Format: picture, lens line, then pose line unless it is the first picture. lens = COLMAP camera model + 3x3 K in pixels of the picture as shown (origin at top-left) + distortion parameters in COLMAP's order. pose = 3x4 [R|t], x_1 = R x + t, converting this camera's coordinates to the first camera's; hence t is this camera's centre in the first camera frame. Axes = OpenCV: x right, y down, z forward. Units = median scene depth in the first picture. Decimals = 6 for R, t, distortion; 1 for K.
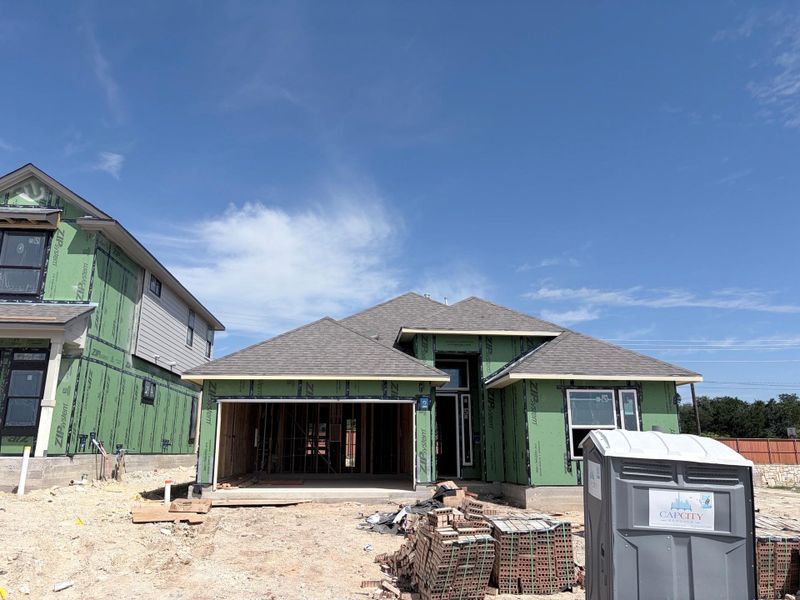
lens RADIAL K [[547.6, 0, 400.0], [0, 547.6, 300.0], [0, 0, 1]] dist [0.072213, -0.157795]
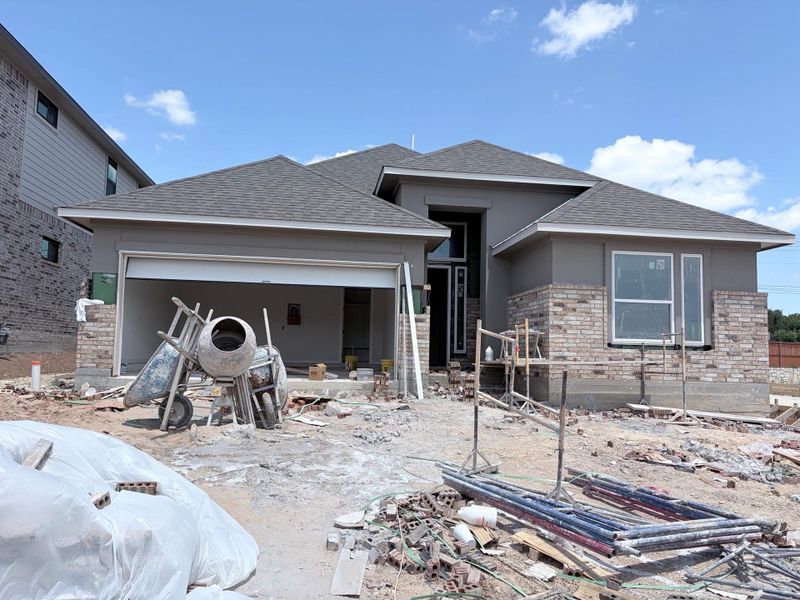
lens RADIAL K [[605.1, 0, 400.0], [0, 605.1, 300.0], [0, 0, 1]] dist [0.001567, 0.003637]
pose [[0.998594, 0.023350, 0.047595, -0.008648], [-0.032039, 0.981087, 0.190898, 0.066877], [-0.042237, -0.192154, 0.980455, 0.176917]]
